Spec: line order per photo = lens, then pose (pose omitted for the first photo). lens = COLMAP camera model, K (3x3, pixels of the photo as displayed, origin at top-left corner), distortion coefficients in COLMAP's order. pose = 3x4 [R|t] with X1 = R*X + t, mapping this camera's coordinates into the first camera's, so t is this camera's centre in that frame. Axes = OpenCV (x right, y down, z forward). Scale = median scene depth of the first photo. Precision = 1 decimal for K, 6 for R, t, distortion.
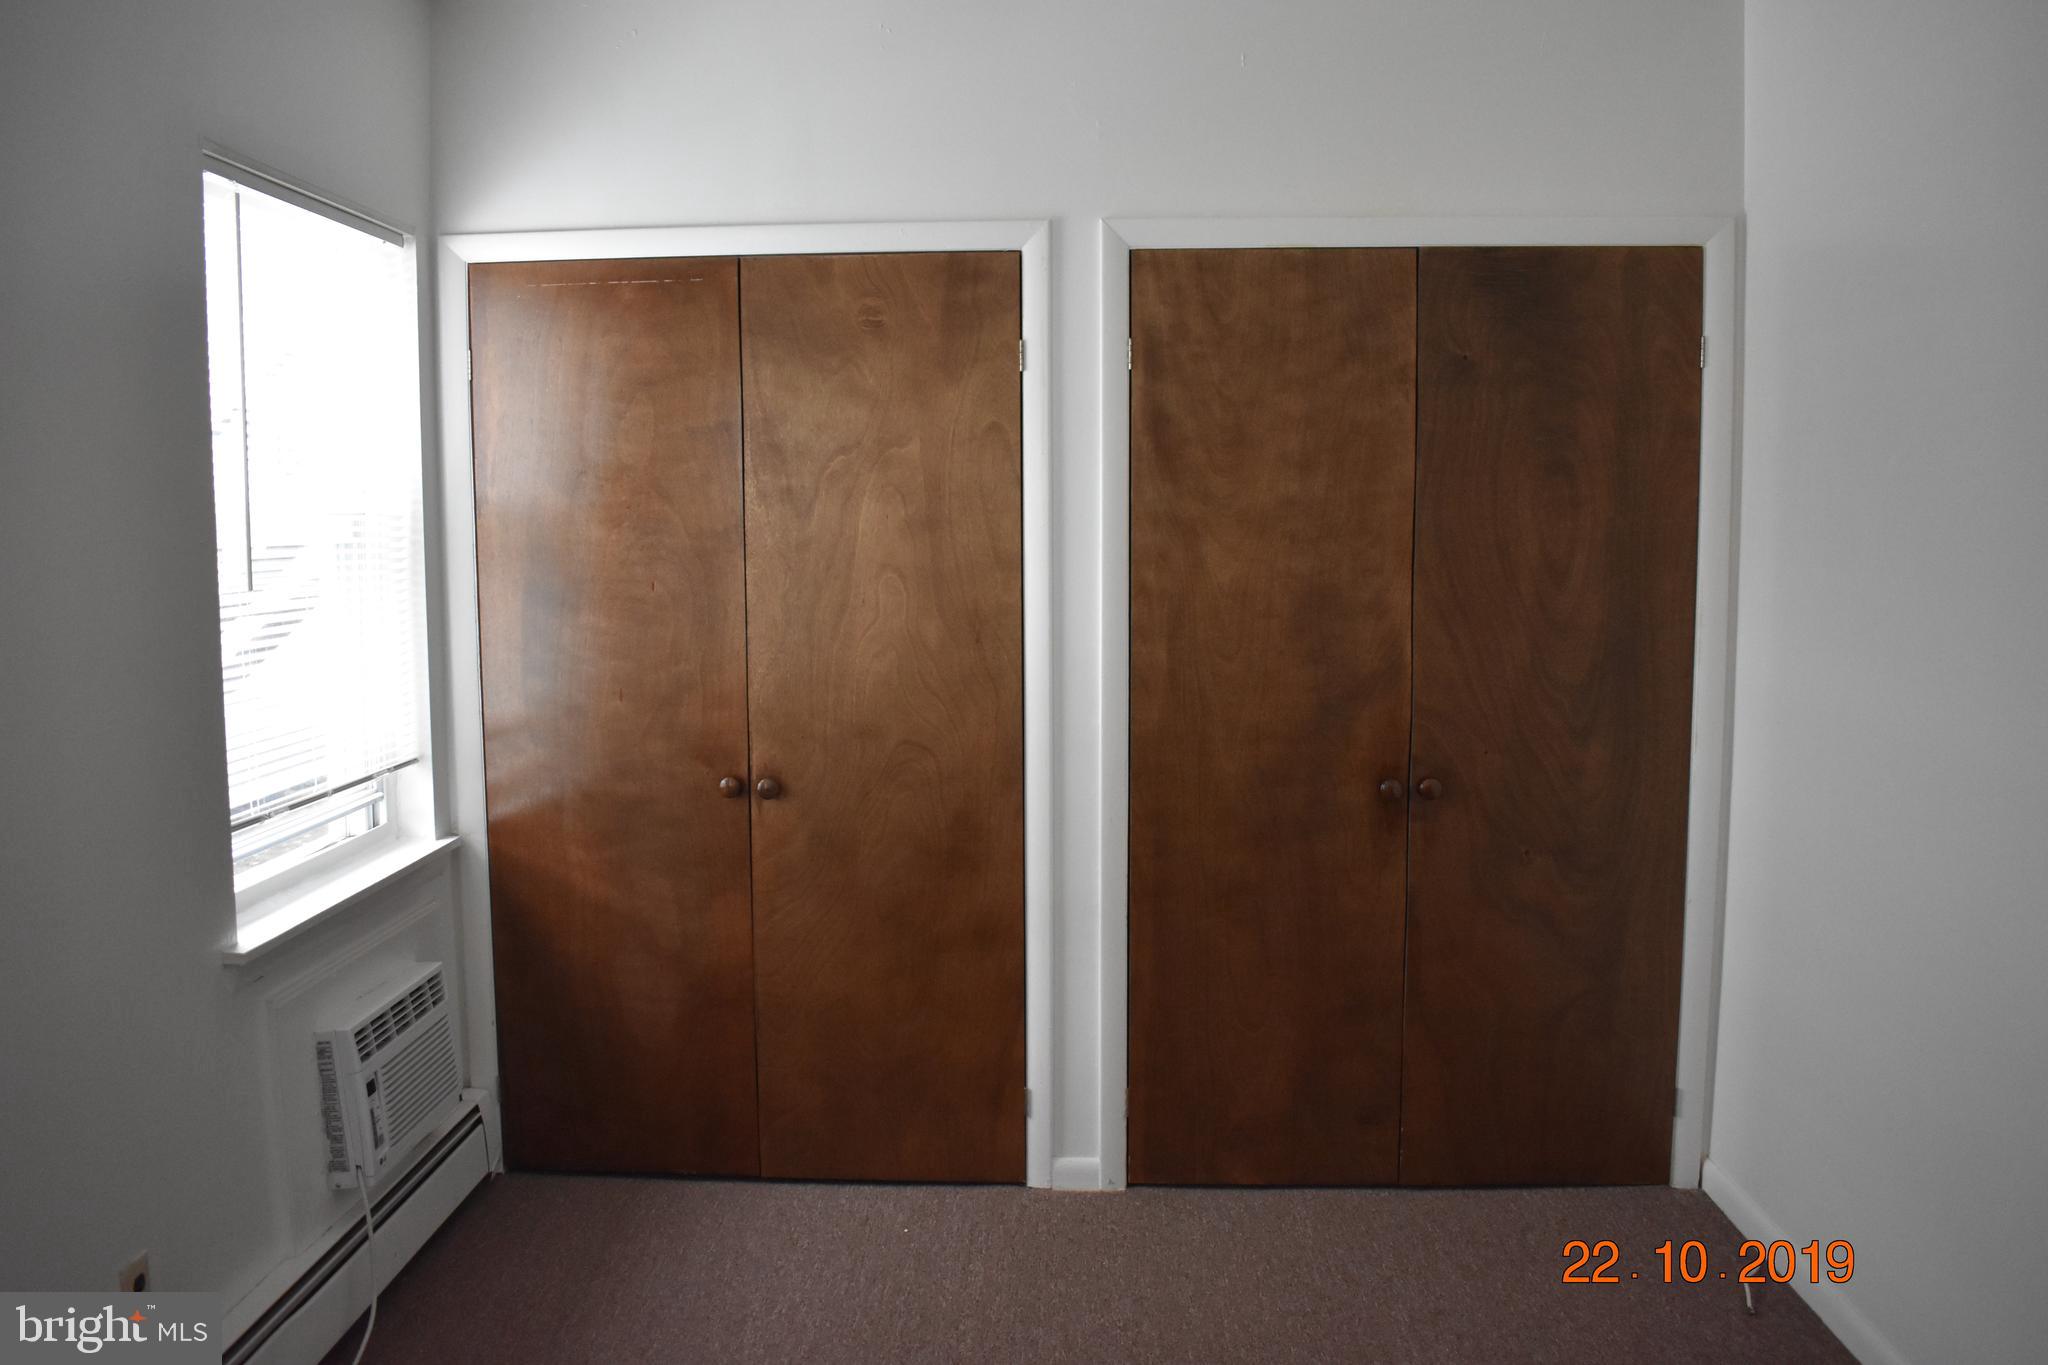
lens RADIAL K [[1647.4, 0, 1024.0], [0, 1647.4, 682.5], [0, 0, 1]] dist [-0.000176, 0.001857]
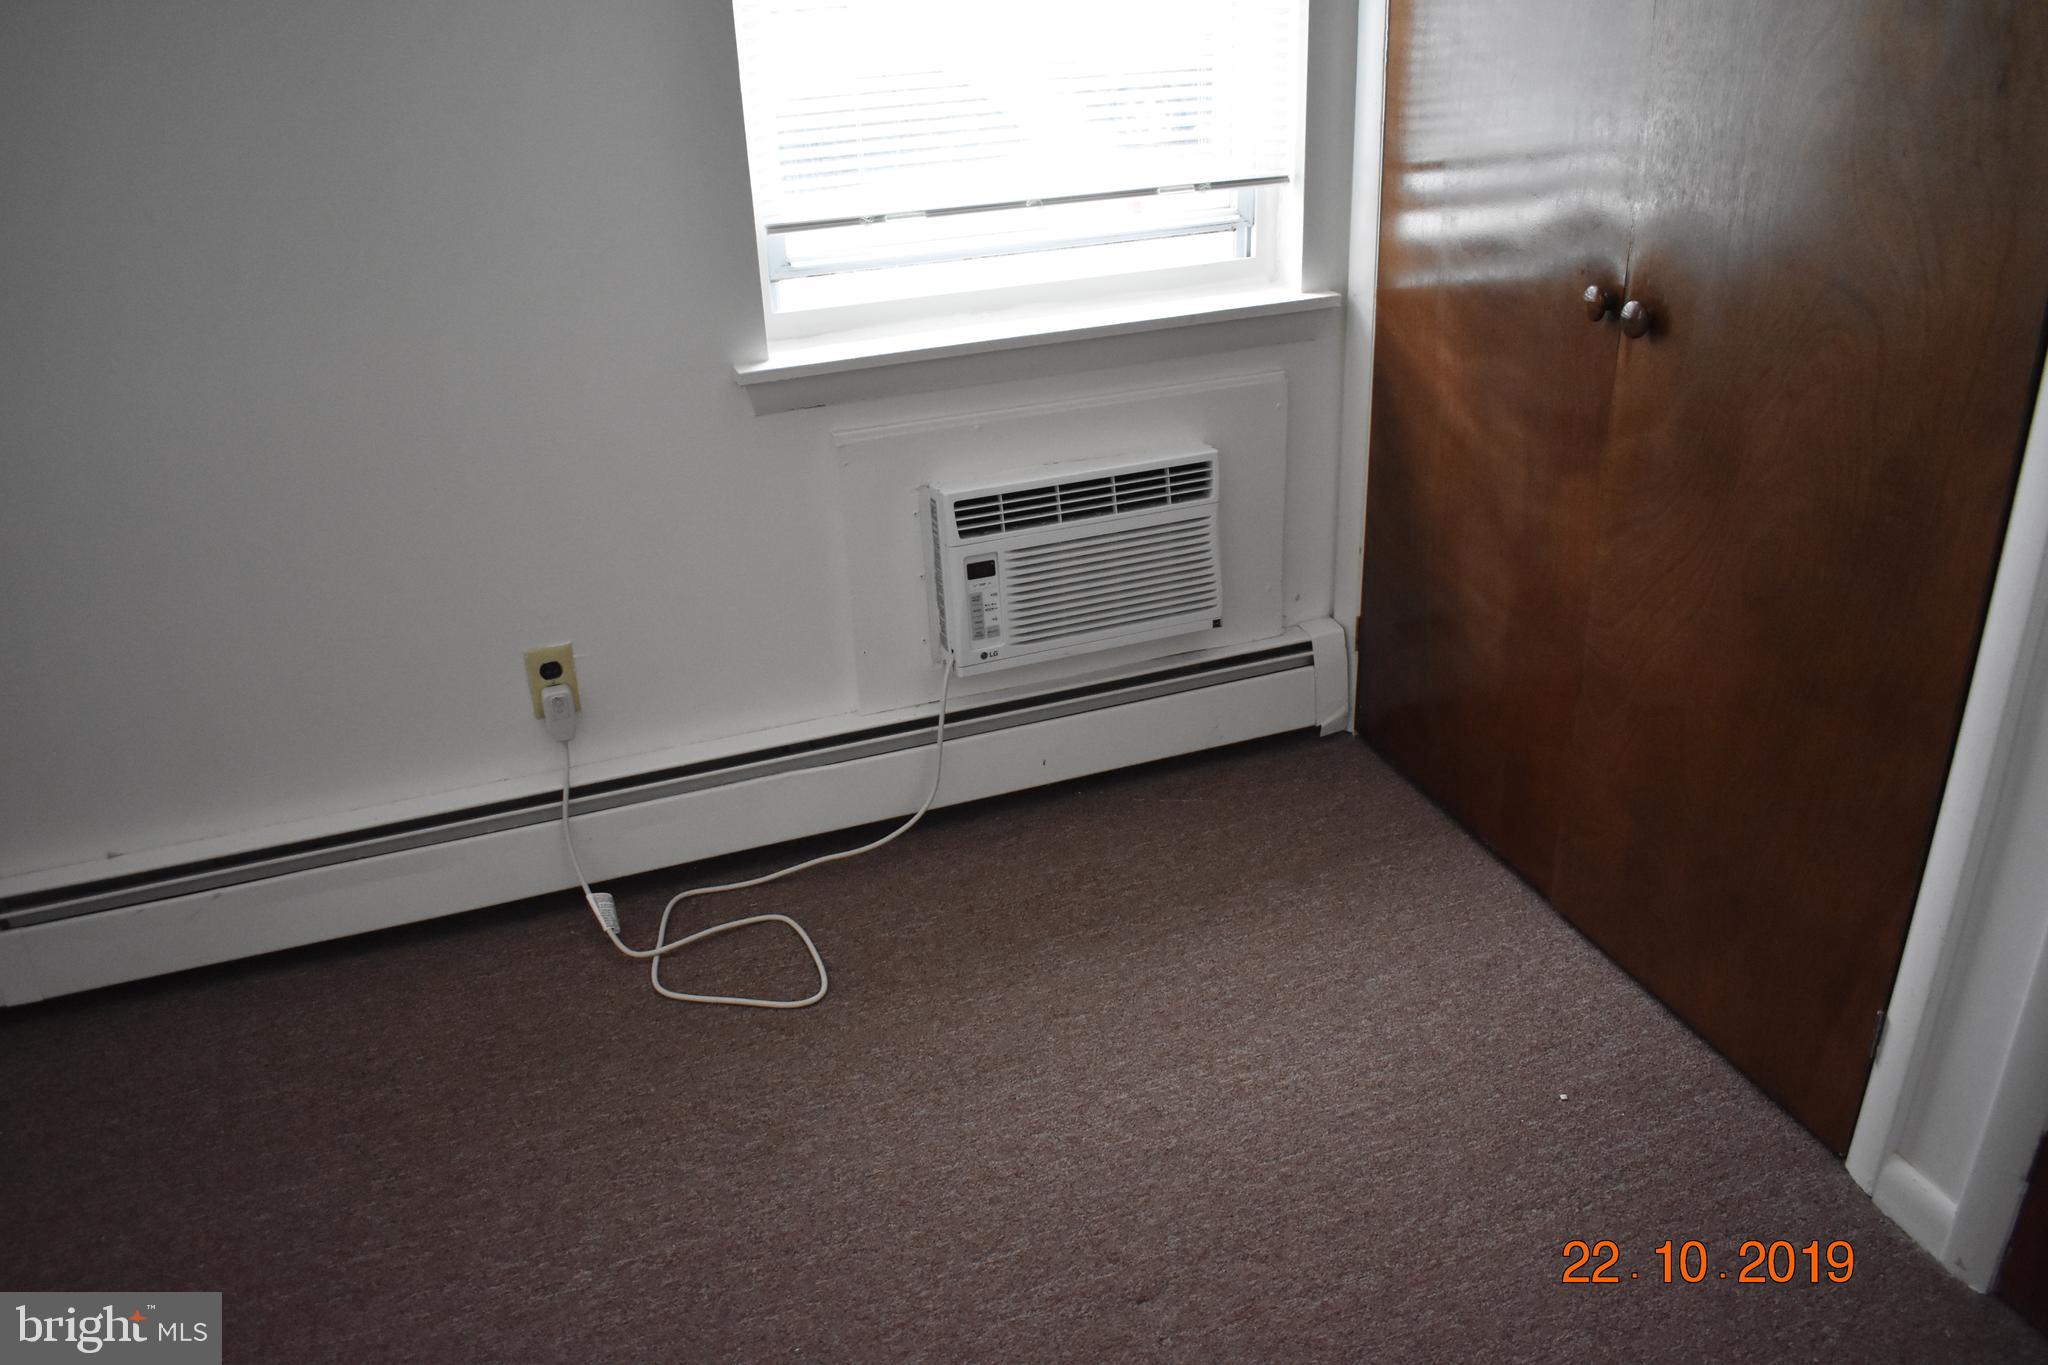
lens RADIAL K [[1616.9, 0, 1024.0], [0, 1616.9, 682.5], [0, 0, 1]] dist [-0.087555, -0.000700]
pose [[0.386407, 0.397225, -0.832407, 0.265634], [-0.055020, 0.910827, 0.409106, -0.032890], [0.920686, -0.112282, 0.373805, 0.588646]]
